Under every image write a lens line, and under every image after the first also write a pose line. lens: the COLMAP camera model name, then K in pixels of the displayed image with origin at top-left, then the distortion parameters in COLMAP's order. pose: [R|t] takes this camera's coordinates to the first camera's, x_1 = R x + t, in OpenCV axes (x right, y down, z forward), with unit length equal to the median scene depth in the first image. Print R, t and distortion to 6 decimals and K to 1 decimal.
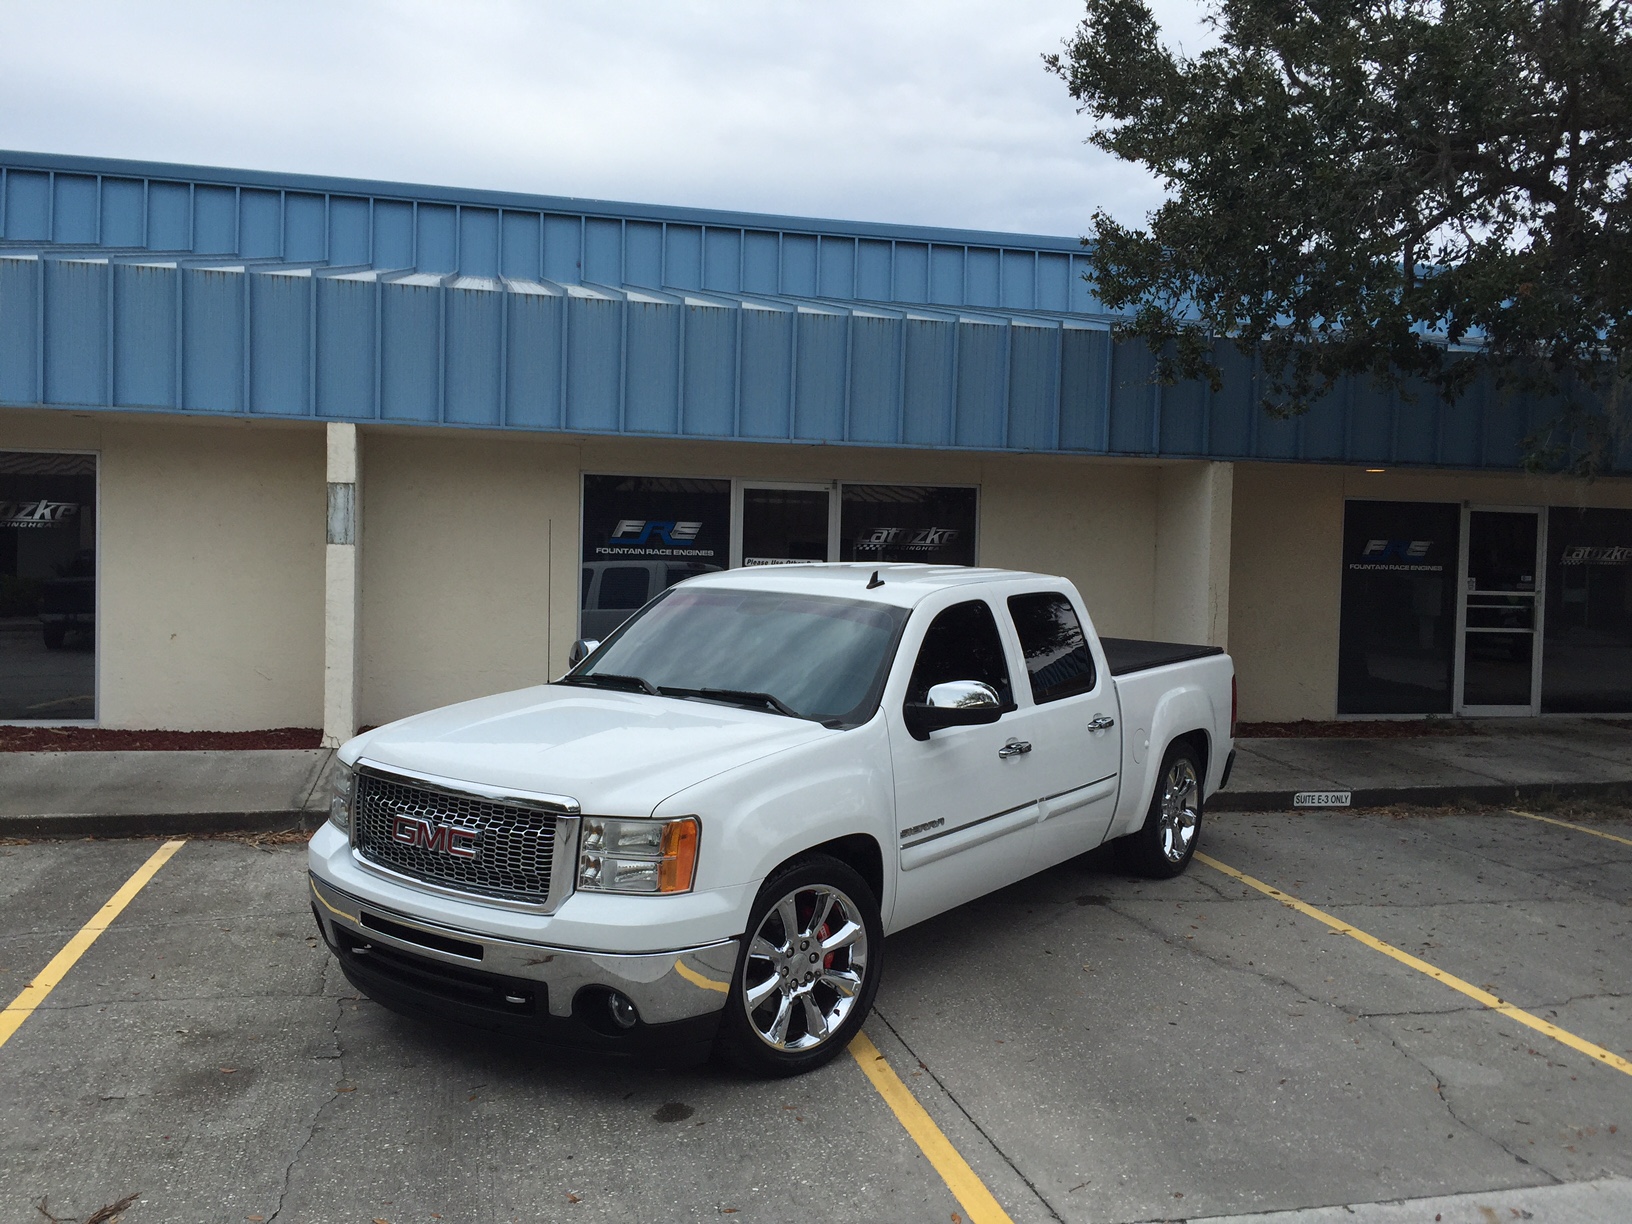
lens RADIAL K [[1410.3, 0, 816.0], [0, 1410.3, 612.0], [0, 0, 1]] dist [0.093005, -0.141041]
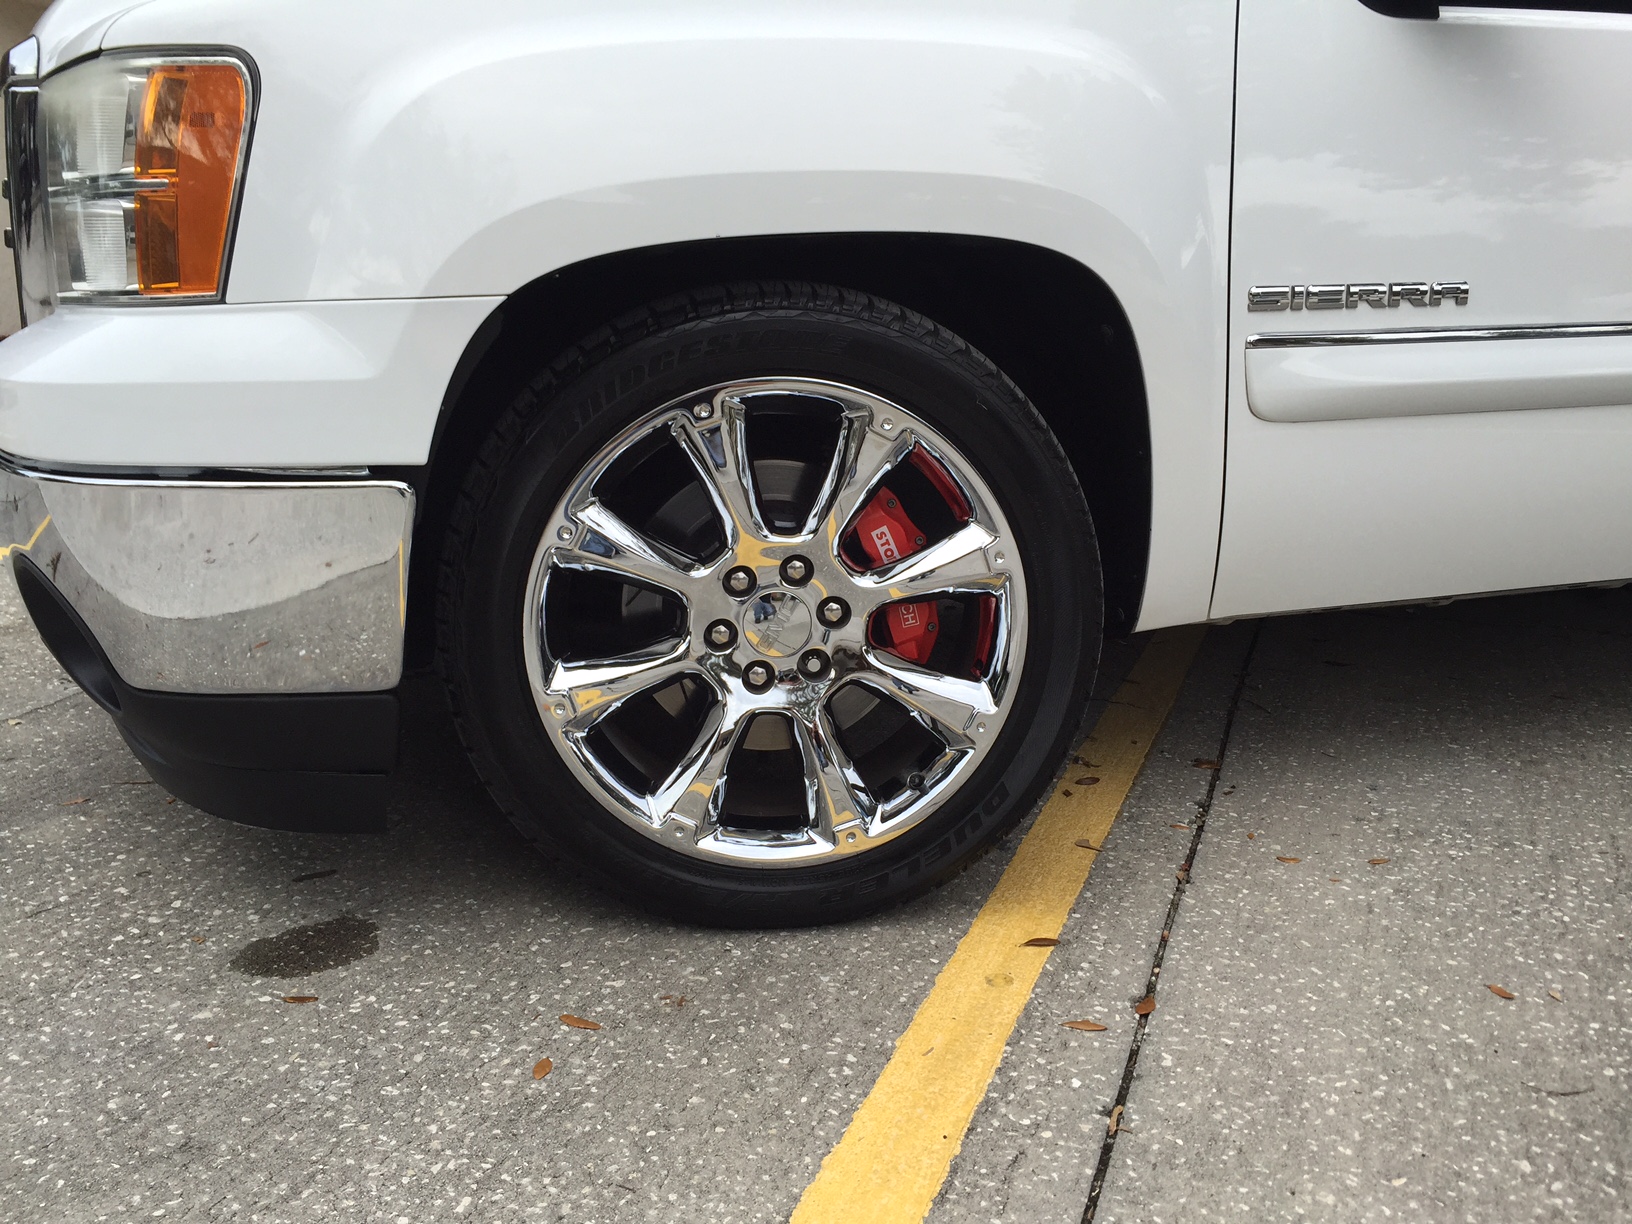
lens RADIAL K [[1410.3, 0, 816.0], [0, 1410.3, 612.0], [0, 0, 1]] dist [0.093005, -0.141041]
pose [[0.813393, 0.117082, -0.569809, 0.158195], [-0.019078, 0.984378, 0.175032, 0.160003], [0.581401, -0.131499, 0.802920, 0.629139]]
